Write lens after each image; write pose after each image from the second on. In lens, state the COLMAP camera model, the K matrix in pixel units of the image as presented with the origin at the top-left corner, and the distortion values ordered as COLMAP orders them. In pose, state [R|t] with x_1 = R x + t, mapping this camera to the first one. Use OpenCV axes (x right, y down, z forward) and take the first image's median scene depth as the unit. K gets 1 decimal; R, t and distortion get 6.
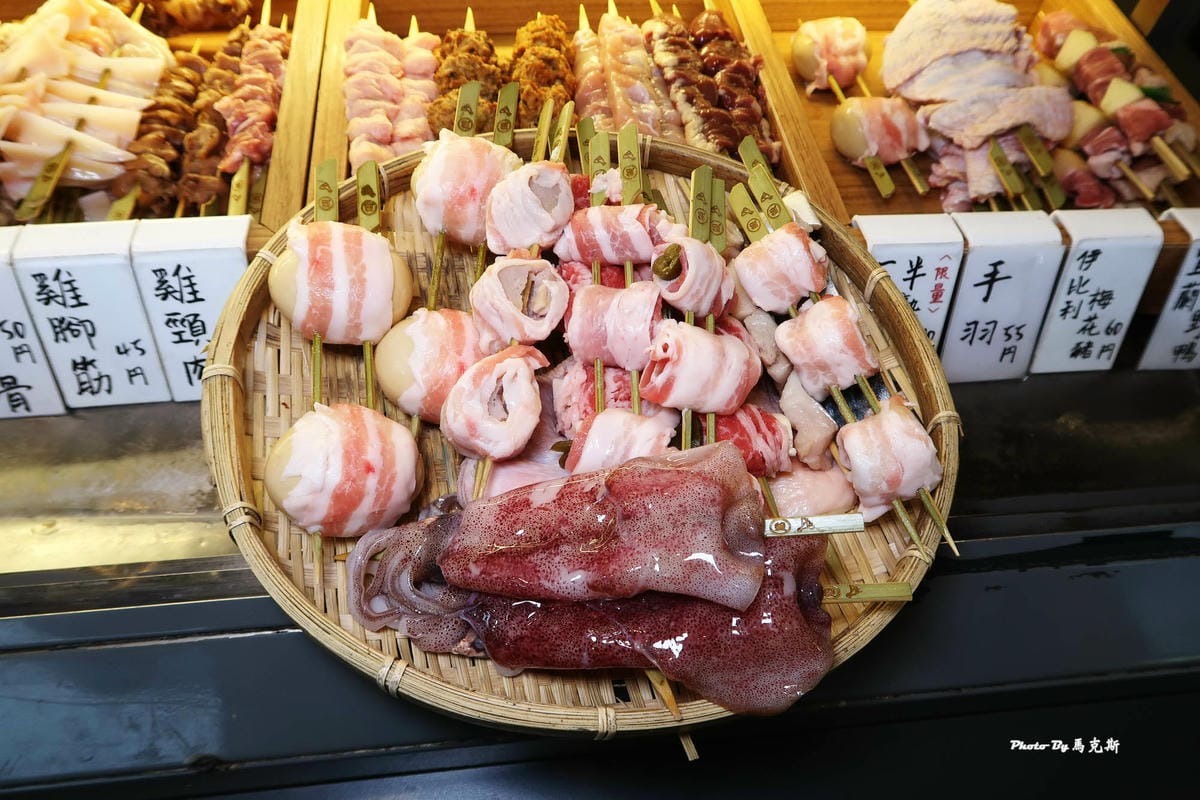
lens RADIAL K [[797.5, 0, 600.0], [0, 797.5, 400.0], [0, 0, 1]] dist [-0.039076, 0.017446]
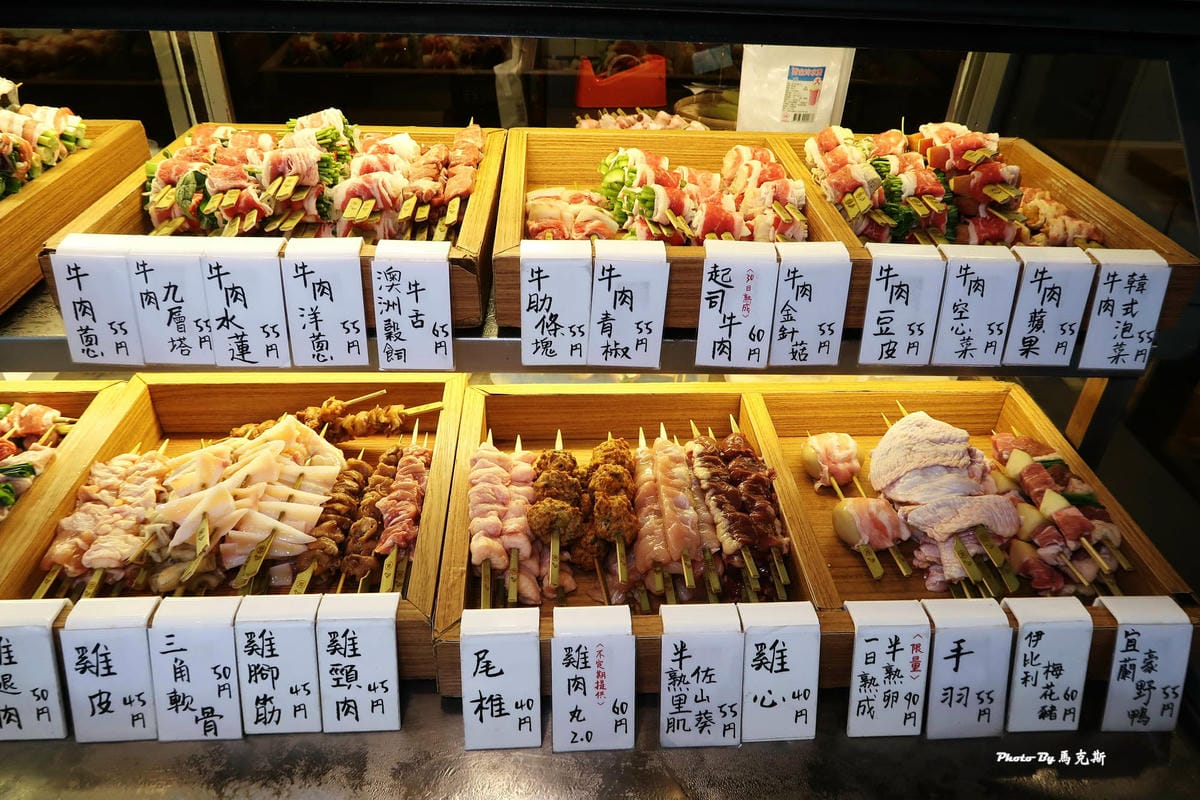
lens RADIAL K [[797.5, 0, 600.0], [0, 797.5, 400.0], [0, 0, 1]] dist [-0.039076, 0.017446]
pose [[0.997409, 0.010131, -0.071218, 0.004900], [-0.036078, 0.926964, -0.373411, -0.032222], [0.062233, 0.375013, 0.924928, -0.335853]]
